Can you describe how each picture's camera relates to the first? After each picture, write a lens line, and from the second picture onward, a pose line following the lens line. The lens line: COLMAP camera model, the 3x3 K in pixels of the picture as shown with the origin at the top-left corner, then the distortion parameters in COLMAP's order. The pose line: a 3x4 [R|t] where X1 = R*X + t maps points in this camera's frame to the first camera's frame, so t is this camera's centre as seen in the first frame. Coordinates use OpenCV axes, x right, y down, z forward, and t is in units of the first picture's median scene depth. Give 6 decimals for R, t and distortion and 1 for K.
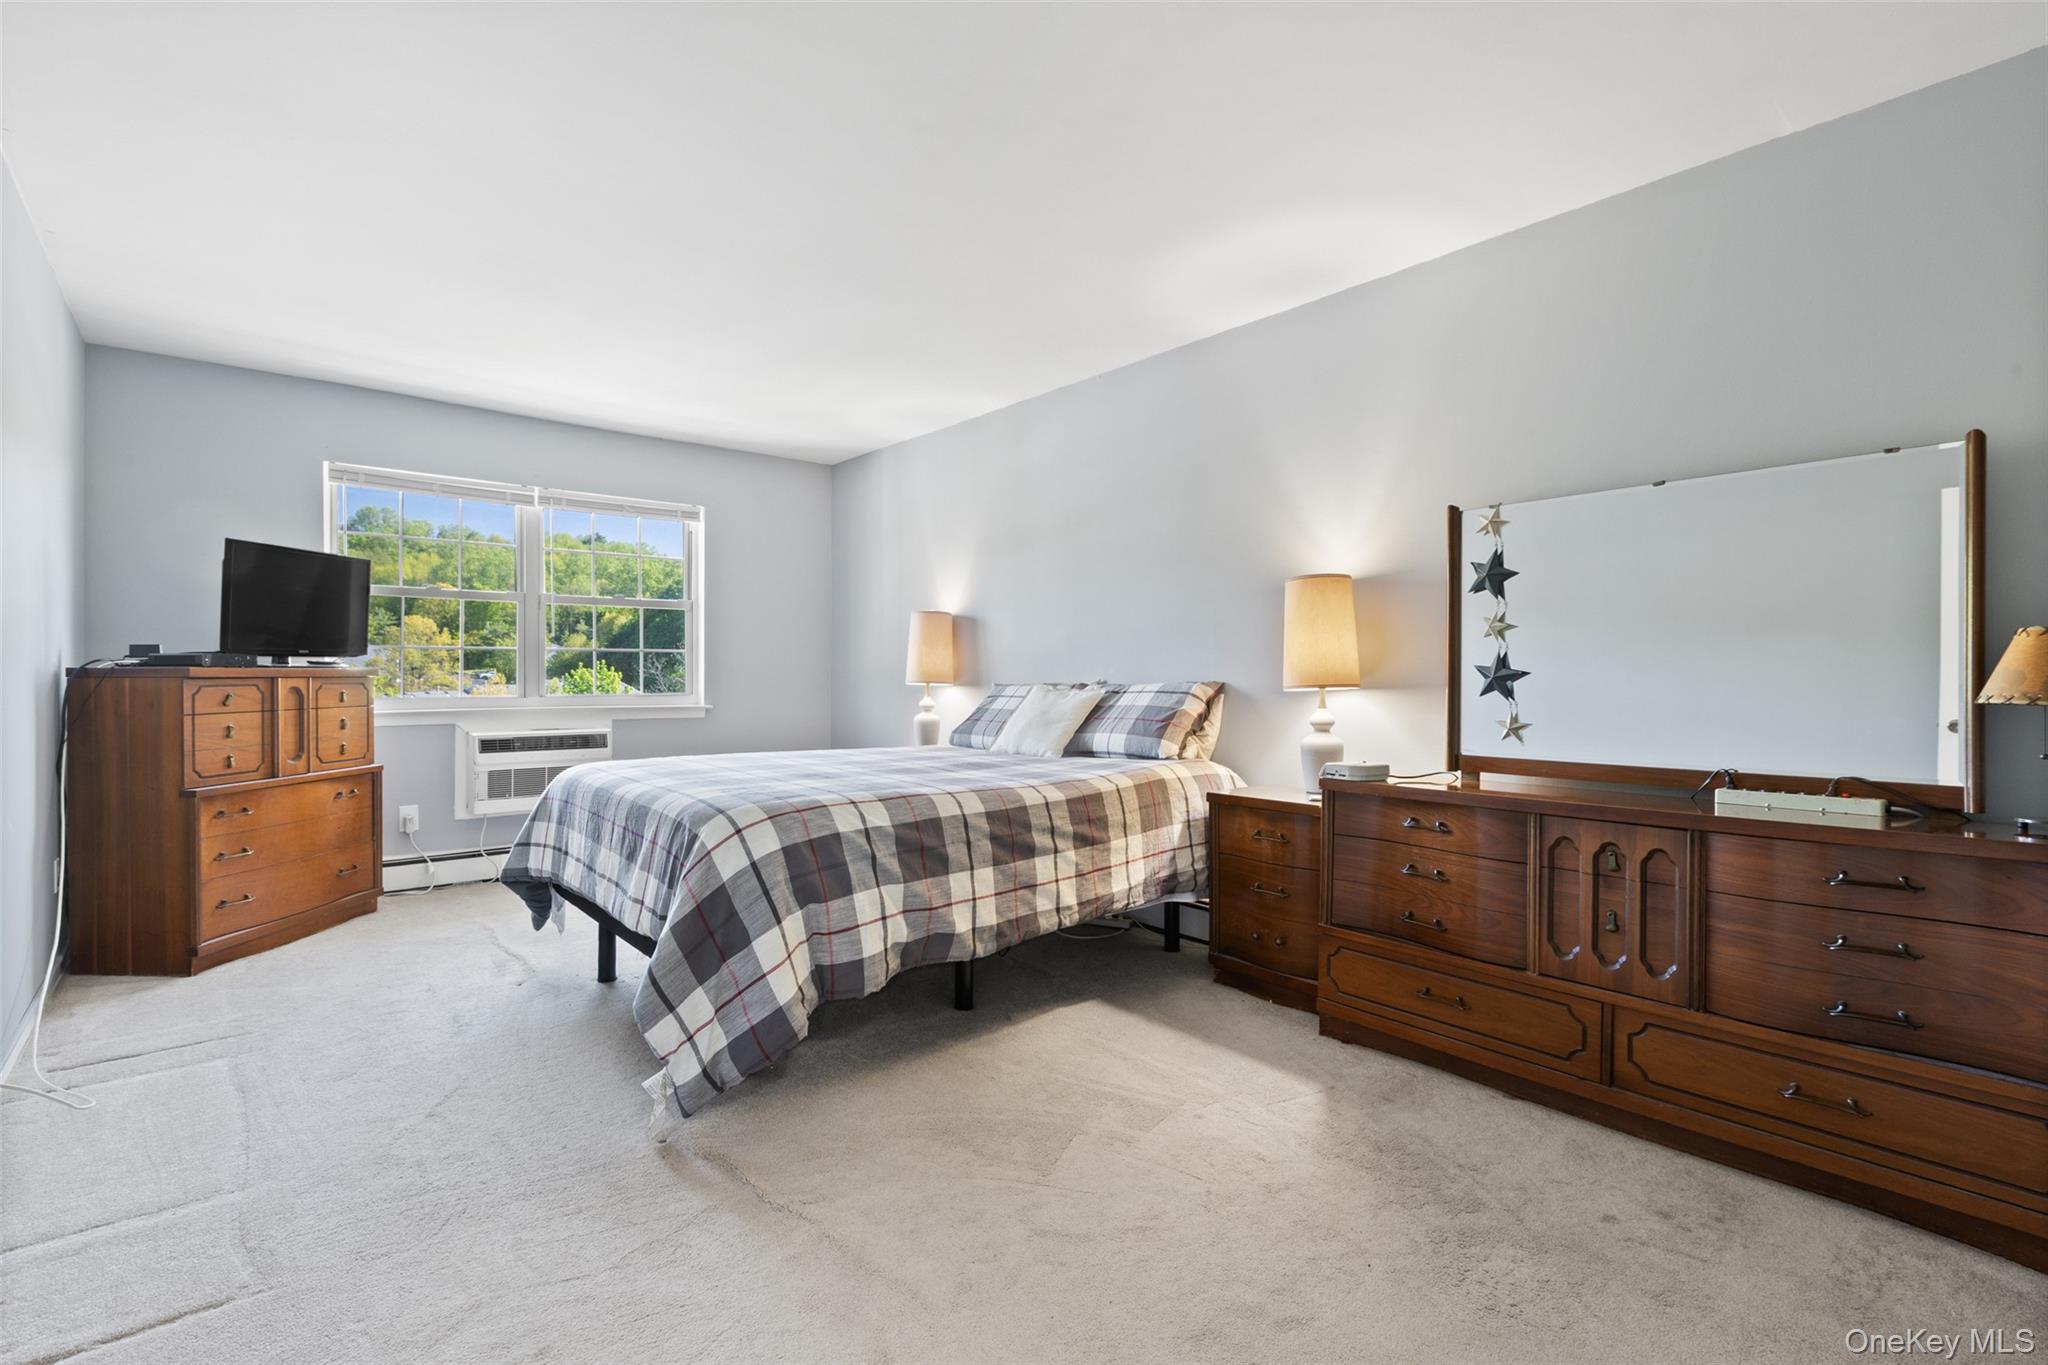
lens RADIAL K [[936.4, 0, 1009.4], [0, 936.4, 672.2], [0, 0, 1]] dist [0.001257, 0.000006]
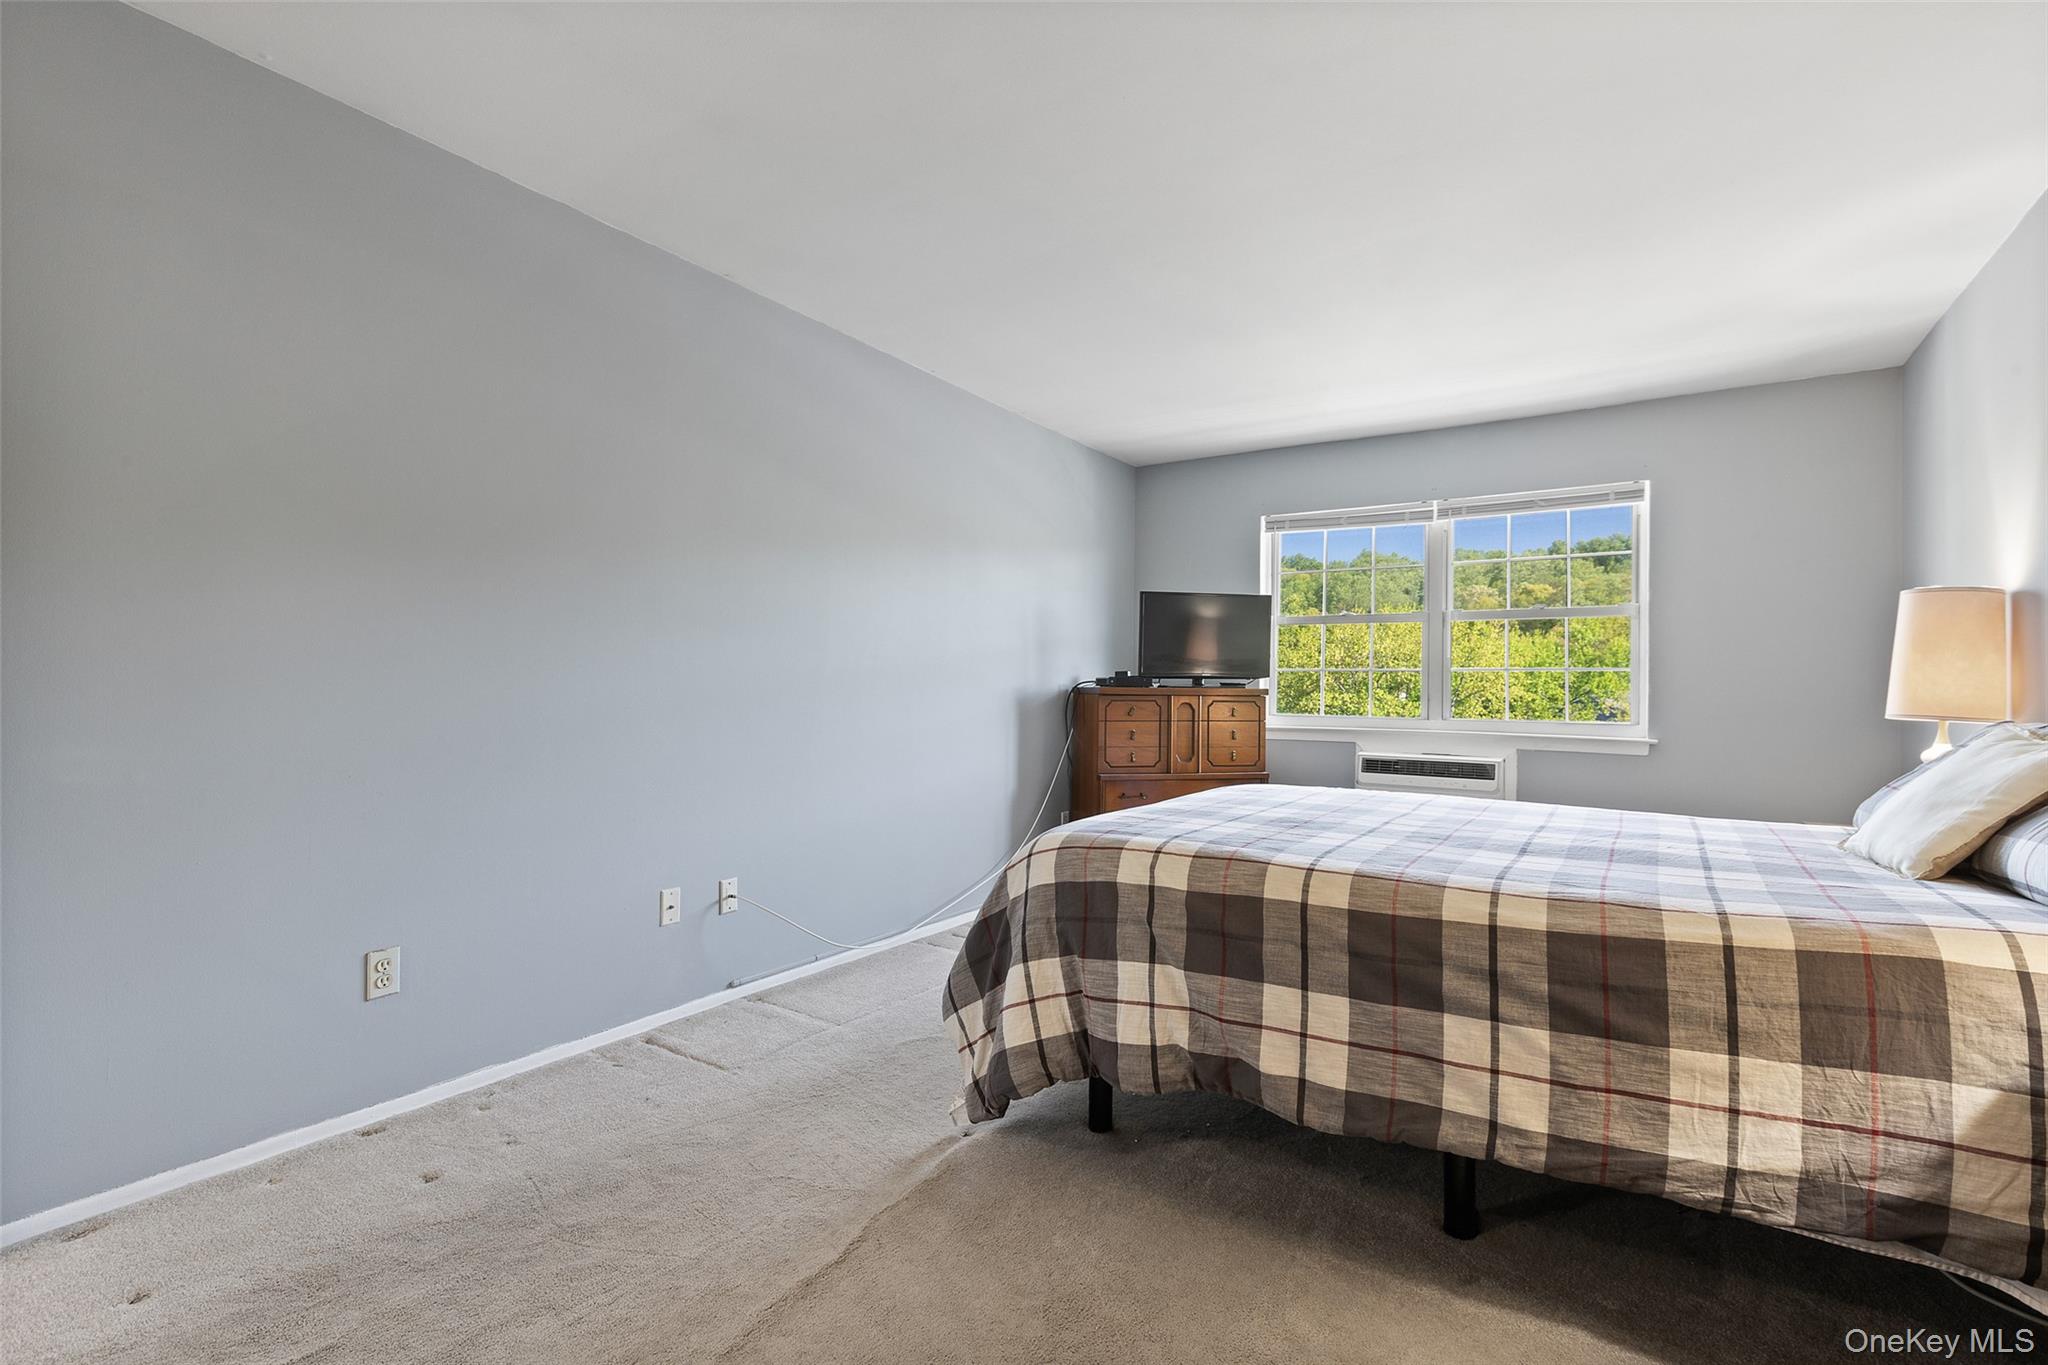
lens RADIAL K [[936.4, 0, 1022.0], [0, 936.4, 666.1], [0, 0, 1]] dist [0.001257, 0.000006]
pose [[0.285971, -0.021858, -0.957989, 0.482453], [-0.009725, 0.999622, -0.025712, 0.000371], [0.958189, 0.016669, 0.285650, 0.544275]]
